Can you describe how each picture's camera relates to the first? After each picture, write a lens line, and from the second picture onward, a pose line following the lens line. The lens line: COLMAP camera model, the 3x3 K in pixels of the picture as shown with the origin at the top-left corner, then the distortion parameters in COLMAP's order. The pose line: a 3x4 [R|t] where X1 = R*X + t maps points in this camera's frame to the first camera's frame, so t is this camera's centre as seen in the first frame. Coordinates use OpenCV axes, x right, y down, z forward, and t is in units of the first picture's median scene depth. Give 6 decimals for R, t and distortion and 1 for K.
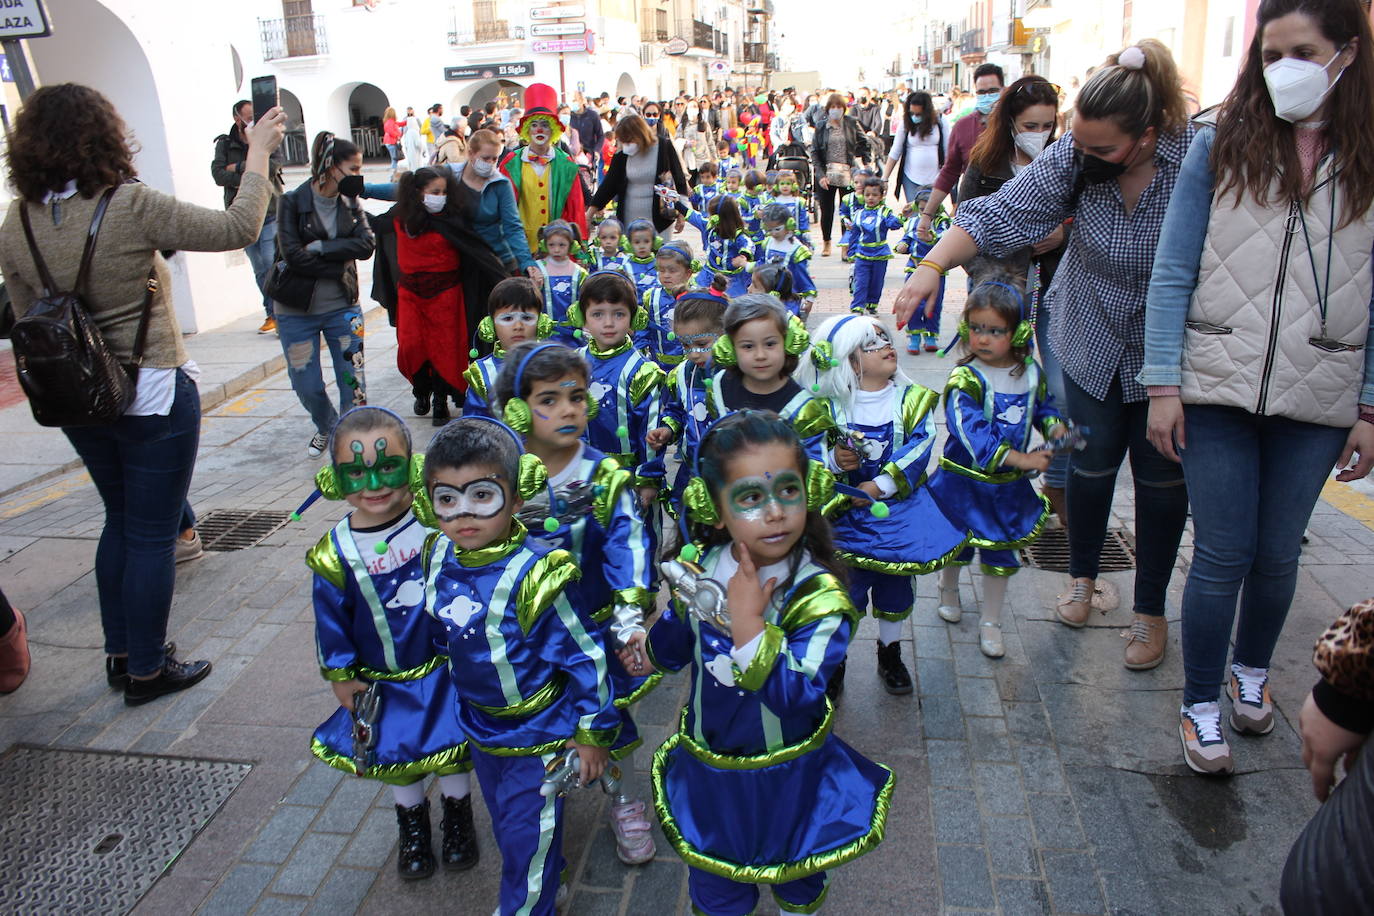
lens RADIAL K [[1142.3, 0, 682.2], [0, 1142.3, 451.4], [0, 0, 1]] dist [-0.167377, 0.157955]
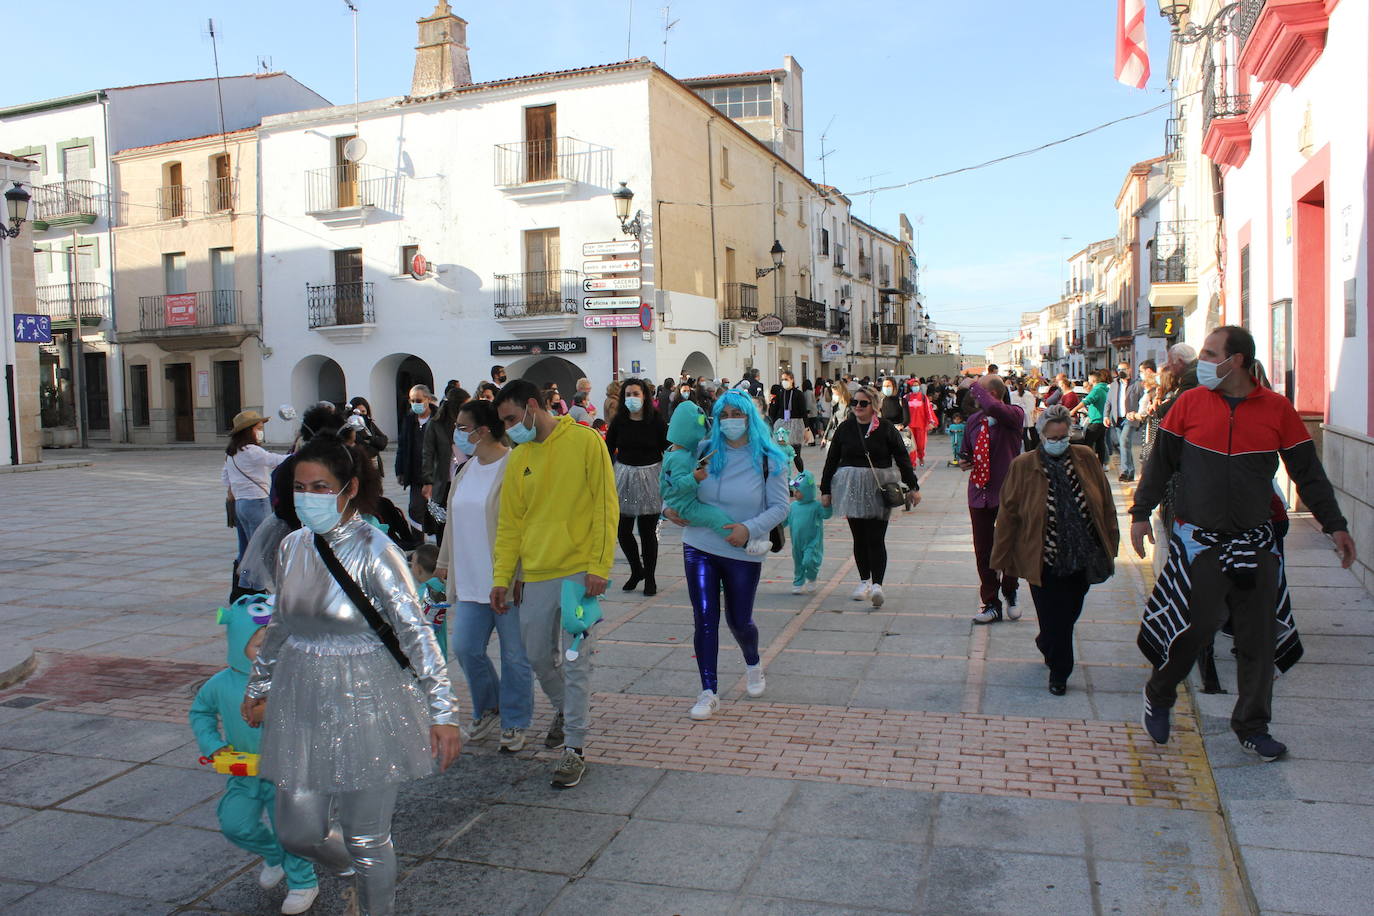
lens RADIAL K [[1192.7, 0, 688.9], [0, 1192.7, 449.1], [0, 0, 1]] dist [-0.156672, 0.151618]
pose [[0.990625, 0.029972, -0.133278, 0.057272], [-0.061206, 0.969610, -0.236877, -0.030550], [0.122128, 0.242814, 0.962355, 0.085774]]
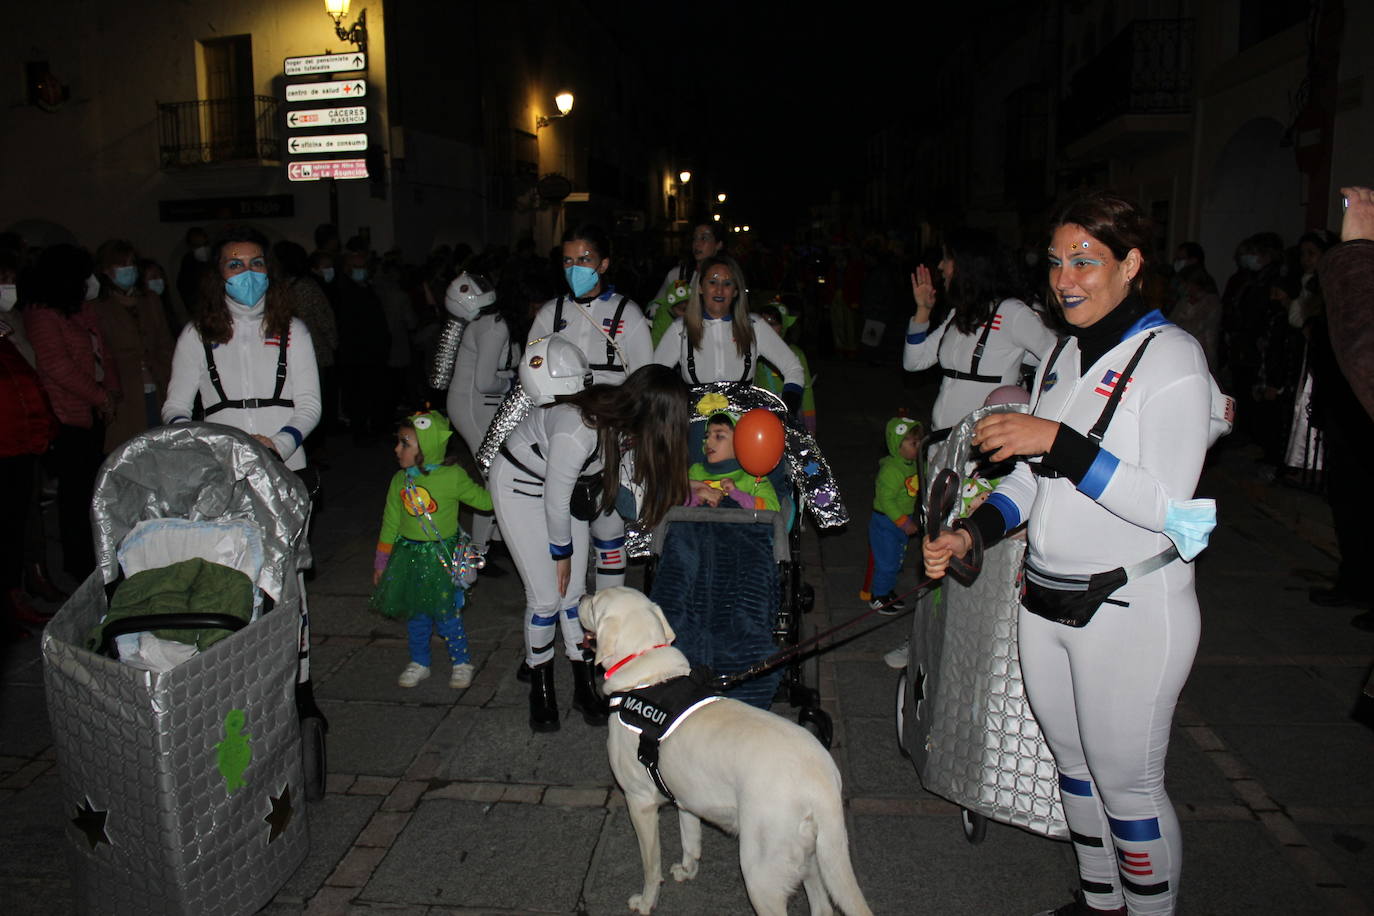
lens RADIAL K [[1142.3, 0, 682.2], [0, 1142.3, 451.4], [0, 0, 1]] dist [-0.167377, 0.157955]
pose [[0.998720, 0.020384, 0.046286, 0.043829], [-0.013785, 0.990247, -0.138638, -0.089042], [-0.048661, 0.137823, 0.989261, 0.285217]]
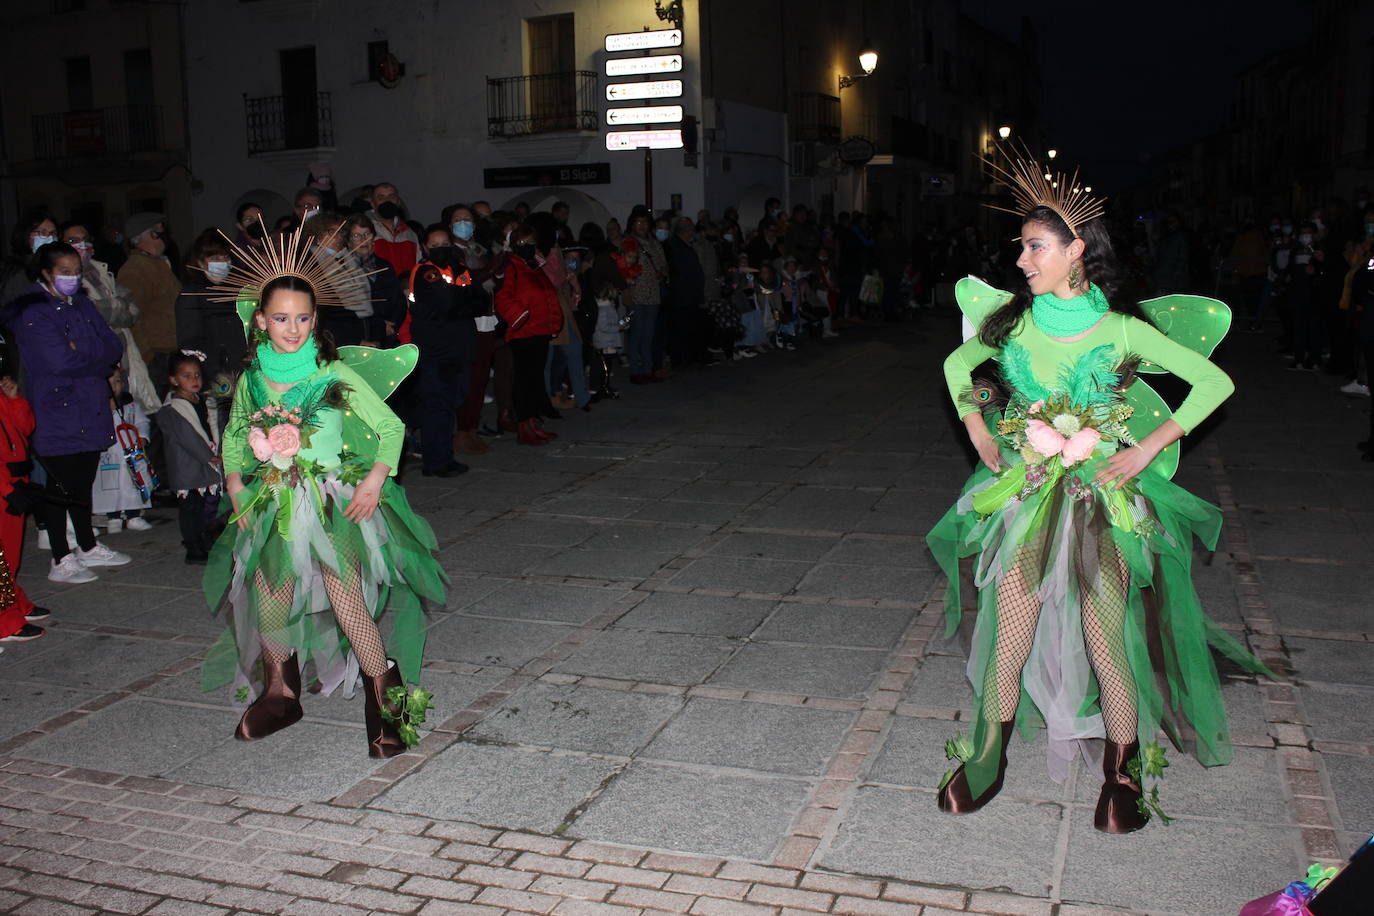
lens RADIAL K [[1408.6, 0, 684.9], [0, 1408.6, 455.4], [0, 0, 1]] dist [-0.130046, 0.151352]
pose [[0.982828, 0.050863, -0.177375, 0.049970], [-0.075454, 0.988000, -0.134773, -0.049191], [0.168391, 0.145842, 0.974871, 0.160763]]
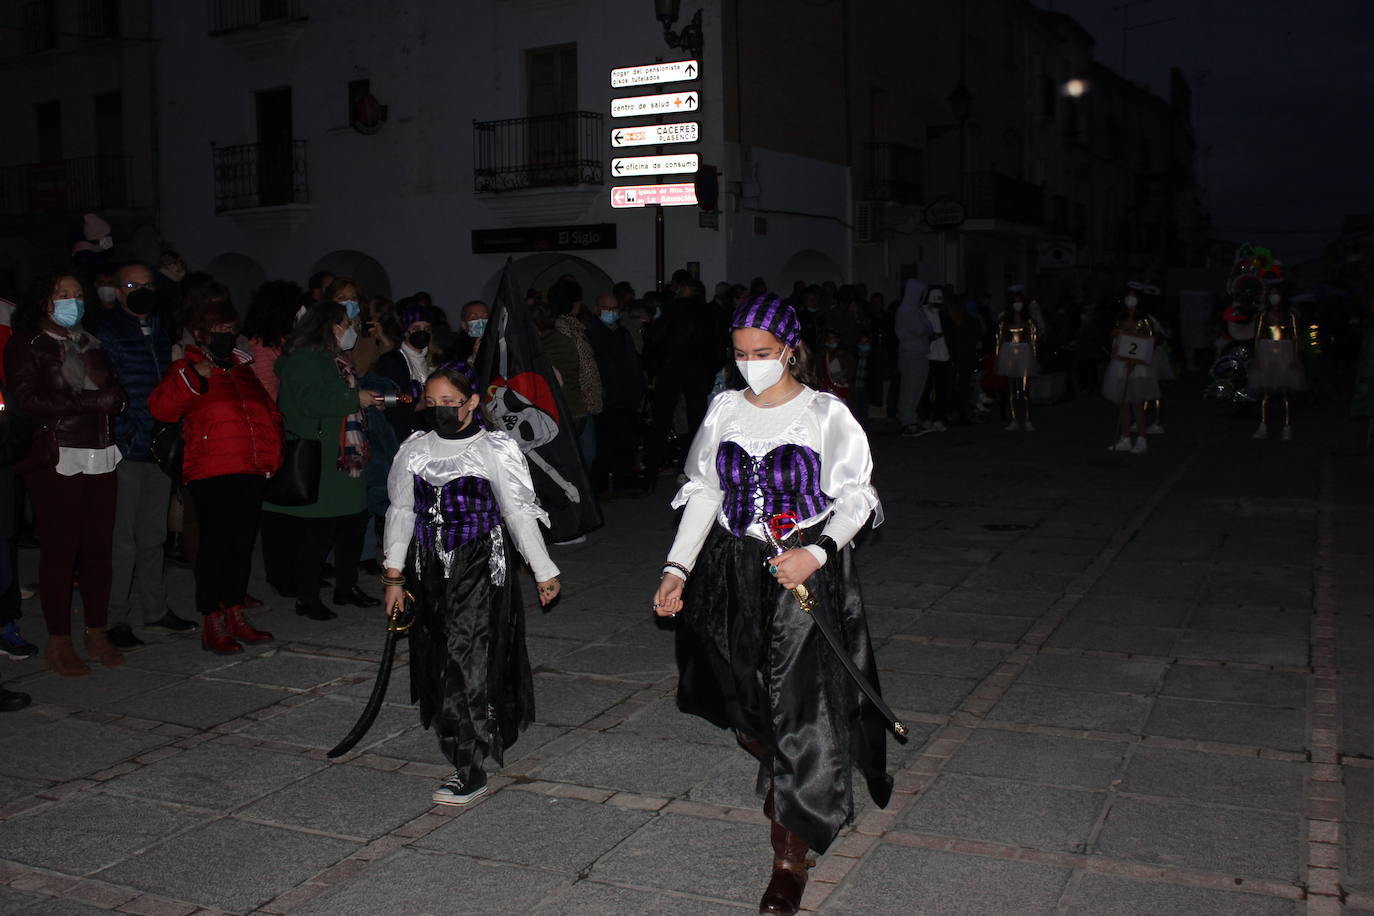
lens RADIAL K [[1483.3, 0, 687.0], [0, 1483.3, 458.0], [0, 0, 1]] dist [-0.122099, 0.180965]
pose [[0.961219, 0.059255, -0.269345, 0.074470], [-0.110734, 0.977384, -0.180161, -0.081002], [0.252578, 0.203000, 0.946042, 0.256143]]
